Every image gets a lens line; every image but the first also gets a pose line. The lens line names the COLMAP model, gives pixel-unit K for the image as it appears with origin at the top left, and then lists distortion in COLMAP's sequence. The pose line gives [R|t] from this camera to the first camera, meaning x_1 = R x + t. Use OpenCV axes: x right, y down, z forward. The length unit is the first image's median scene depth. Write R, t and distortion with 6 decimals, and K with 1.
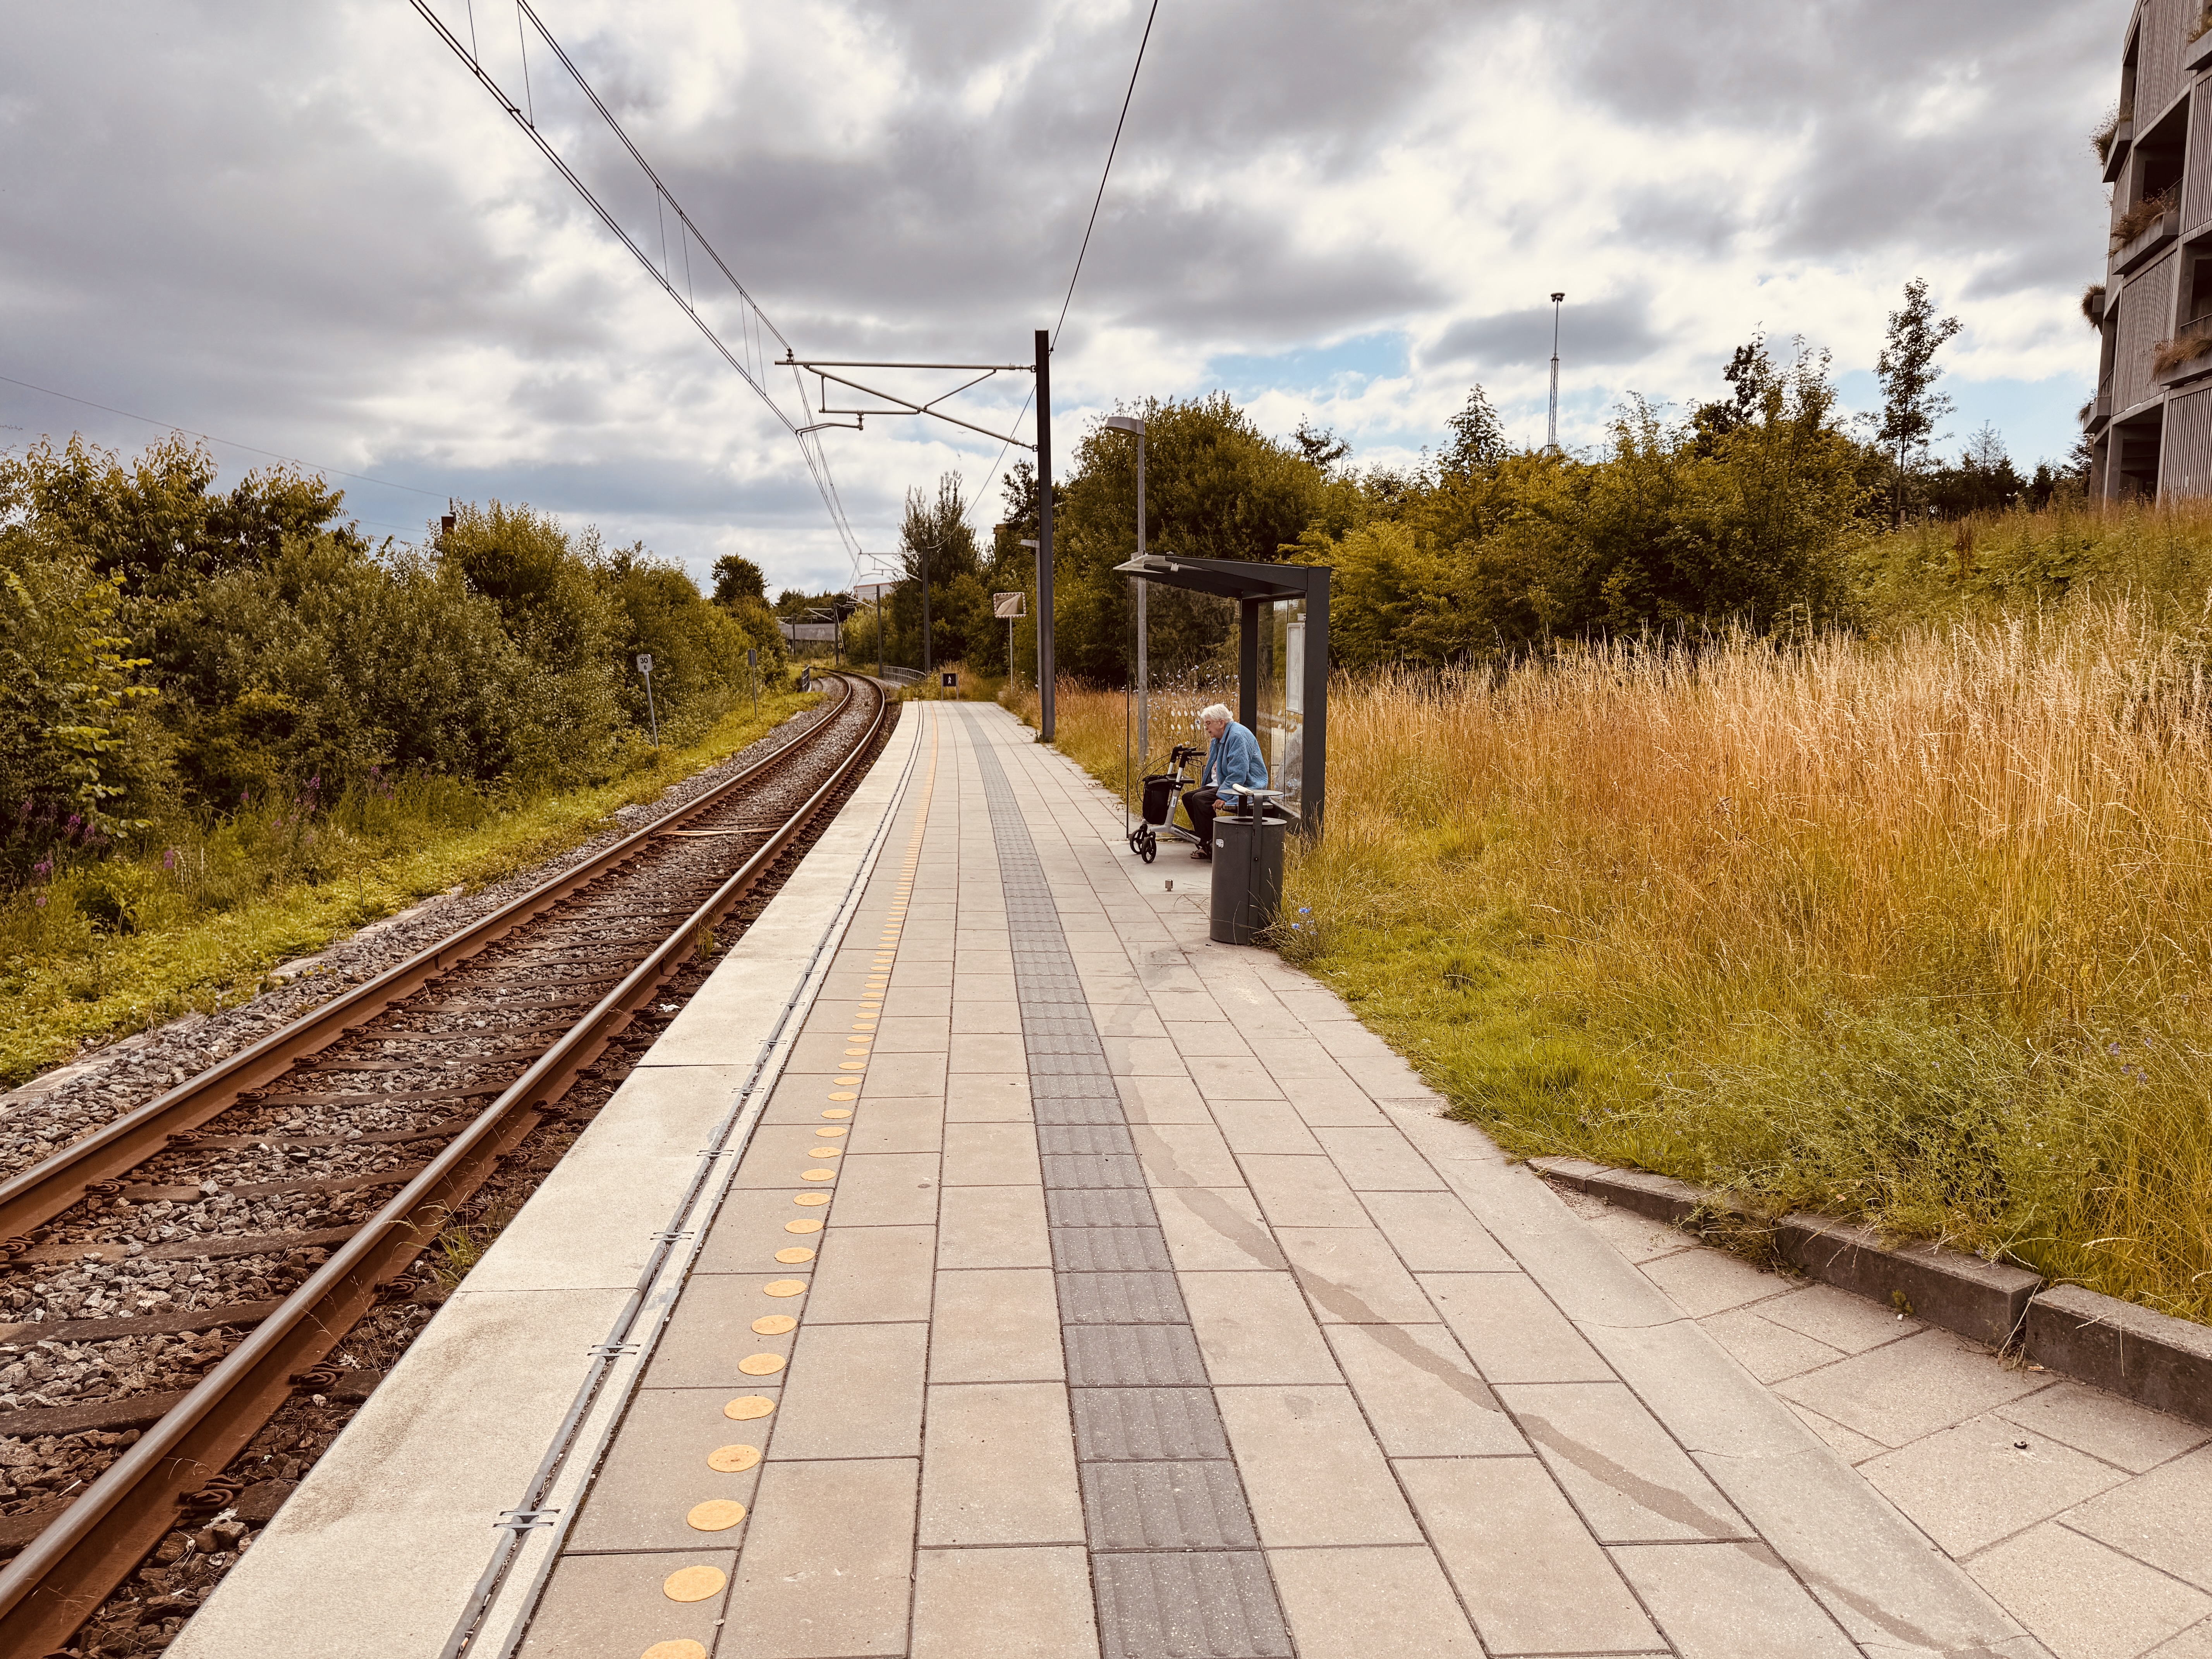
lens RADIAL K [[1529.0, 0, 1073.5], [0, 1529.0, 823.2], [0, 0, 1]] dist [0.081730, -0.110897]
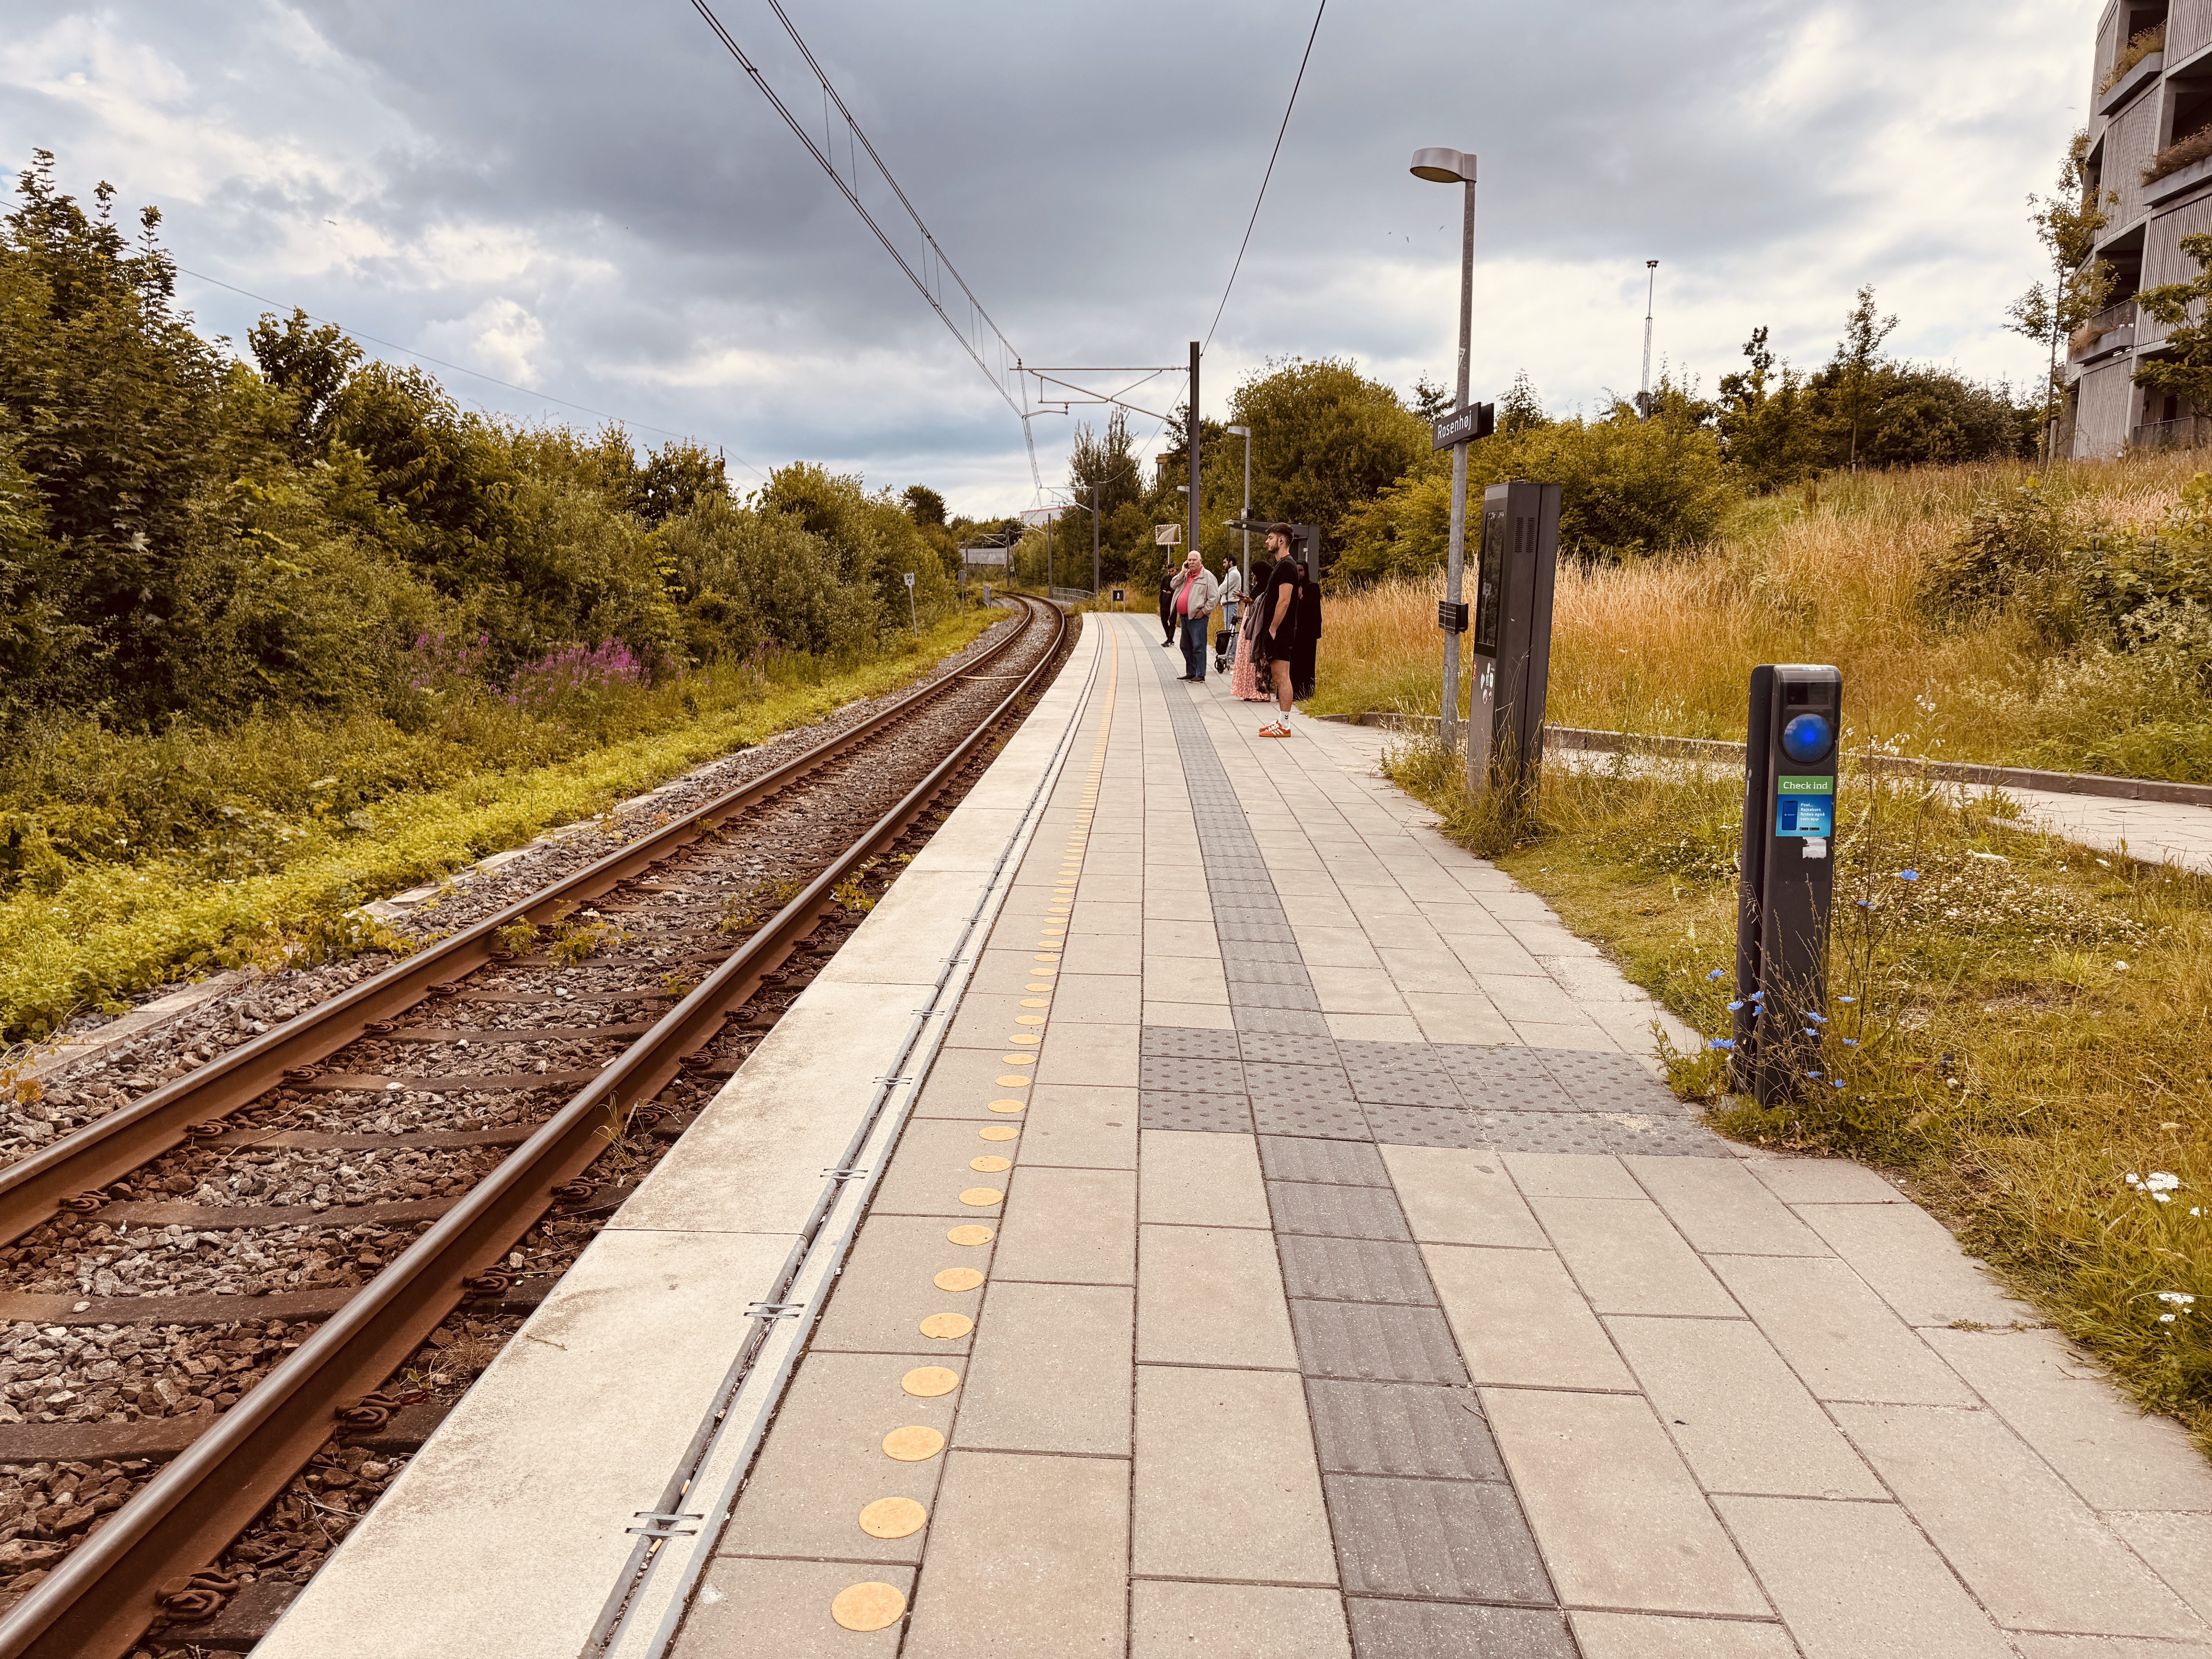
lens RADIAL K [[1529.0, 0, 1073.5], [0, 1529.0, 823.2], [0, 0, 1]] dist [0.081730, -0.110897]
pose [[0.994639, 0.019779, -0.101504, 0.008679], [-0.014846, 0.998682, 0.049129, 0.022264], [0.102341, -0.047358, 0.993621, -0.181010]]
